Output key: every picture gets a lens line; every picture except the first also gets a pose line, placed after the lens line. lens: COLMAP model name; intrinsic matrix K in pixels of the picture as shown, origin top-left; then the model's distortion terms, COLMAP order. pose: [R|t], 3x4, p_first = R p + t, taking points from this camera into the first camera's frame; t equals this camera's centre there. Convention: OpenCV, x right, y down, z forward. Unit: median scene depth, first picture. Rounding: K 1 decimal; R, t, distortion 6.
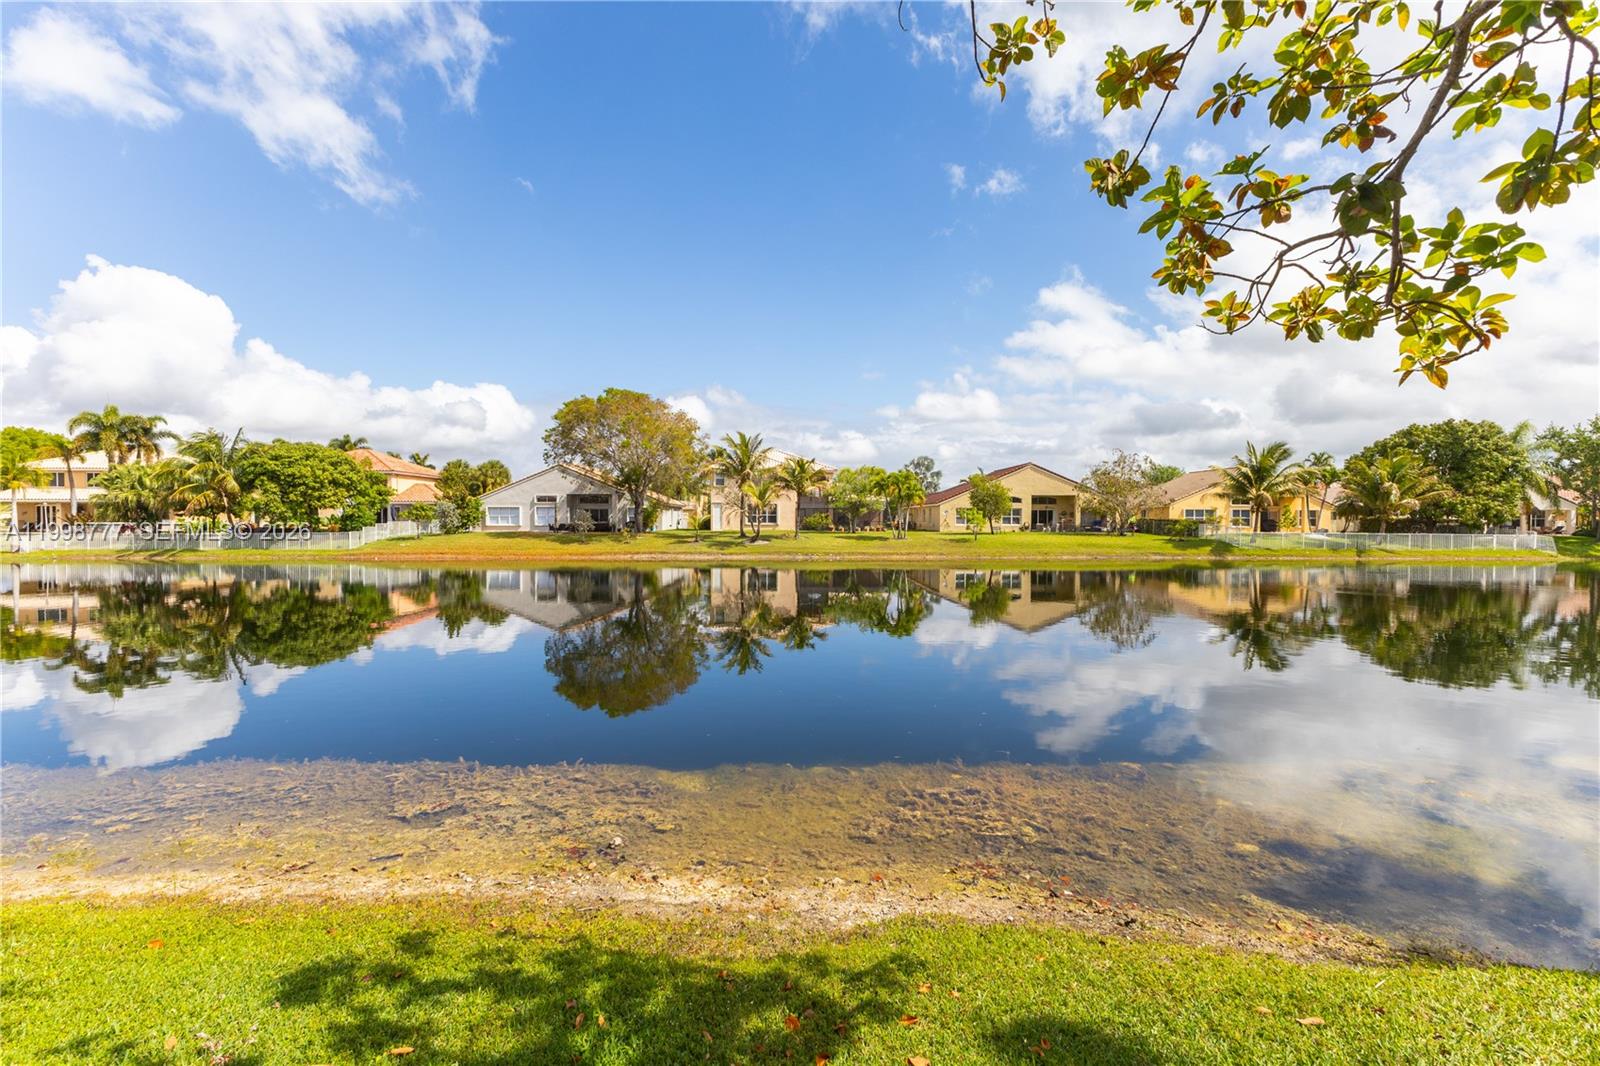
lens RADIAL K [[698.4, 0, 798.9], [0, 698.4, 537.2], [0, 0, 1]] dist [0.002080, -0.001357]
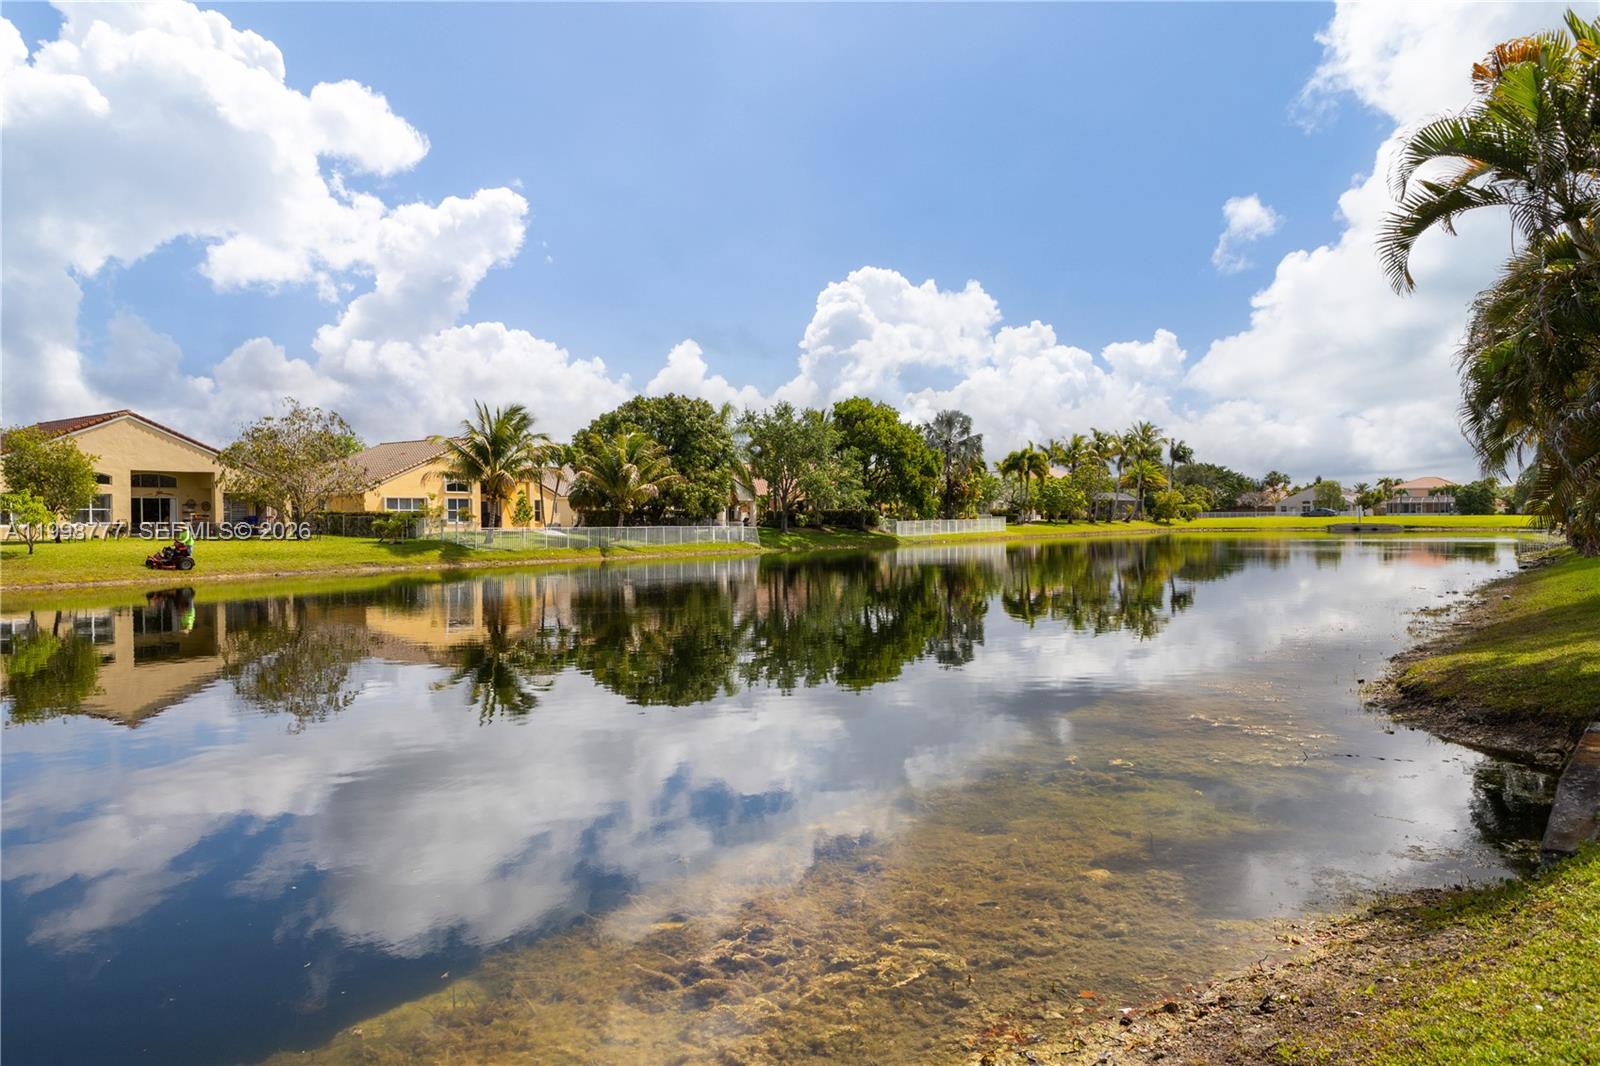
lens RADIAL K [[1096.6, 0, 802.8], [0, 1096.6, 525.1], [0, 0, 1]] dist [0.006879, 0.001589]
pose [[0.585253, -0.013412, 0.810740, -0.068964], [0.036106, 0.999303, -0.009533, 0.012030], [-0.810047, 0.034851, 0.585329, 0.084972]]
